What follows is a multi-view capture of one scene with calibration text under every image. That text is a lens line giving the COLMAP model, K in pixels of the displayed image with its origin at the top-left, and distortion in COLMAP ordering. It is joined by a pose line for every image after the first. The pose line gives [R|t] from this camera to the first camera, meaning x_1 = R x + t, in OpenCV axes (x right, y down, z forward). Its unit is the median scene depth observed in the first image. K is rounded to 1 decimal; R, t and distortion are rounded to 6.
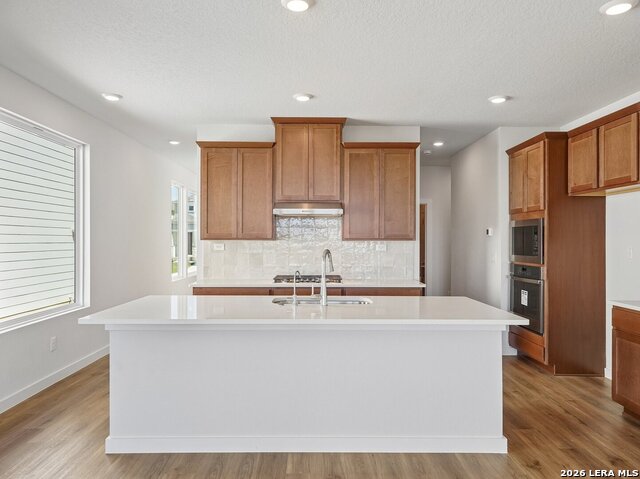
lens RADIAL K [[439.9, 0, 320.0], [0, 439.9, 239.5], [0, 0, 1]] dist [0.002204, 0.001035]
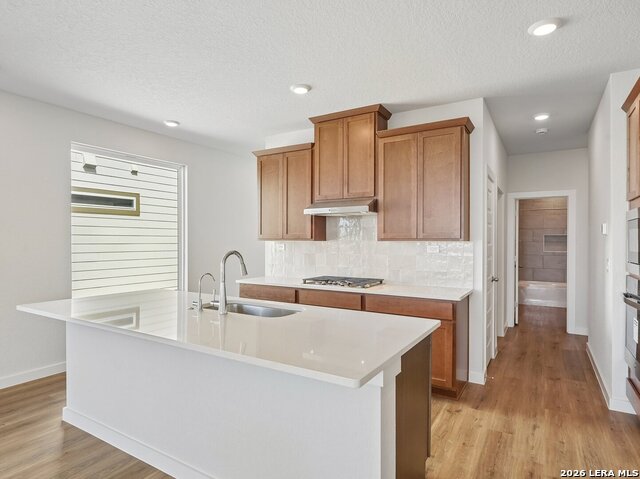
lens RADIAL K [[370.1, 0, 320.0], [0, 370.1, 239.5], [0, 0, 1]] dist [-0.002600, -0.000145]
pose [[0.844540, -0.002498, -0.535487, 0.359853], [-0.000445, 0.999986, -0.005366, 0.003573], [0.535492, 0.004770, 0.844527, 0.298745]]
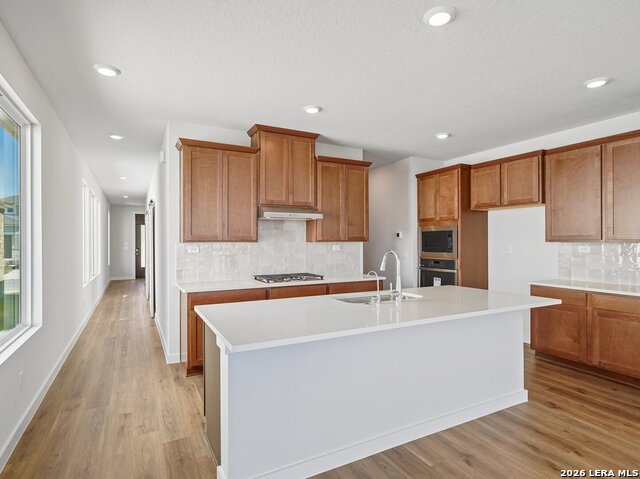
lens RADIAL K [[347.6, 0, 320.0], [0, 347.6, 239.5], [0, 0, 1]] dist [-0.001073, -0.000004]
pose [[0.891106, -0.002114, 0.453791, -0.348456], [0.004303, 0.999984, -0.003790, -0.000649], [-0.453775, 0.005330, 0.891100, 0.197904]]
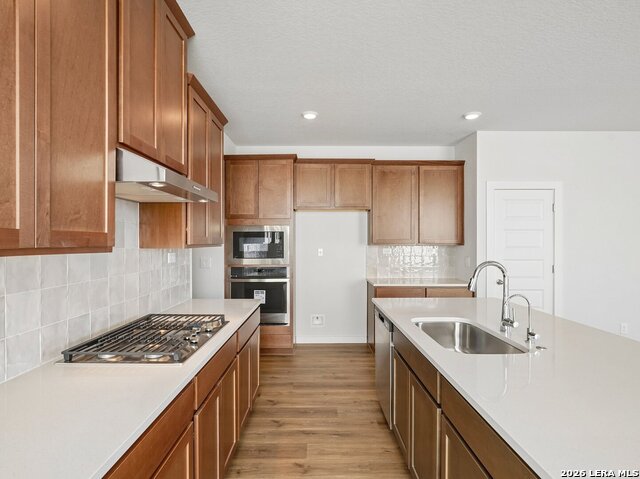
lens RADIAL K [[347.6, 0, 320.0], [0, 347.6, 239.5], [0, 0, 1]] dist [-0.001073, -0.000004]
pose [[0.013559, 0.002658, 0.999905, -0.390139], [0.000344, 0.999996, -0.002663, -0.007616], [-0.999908, 0.000380, 0.013558, 0.829546]]
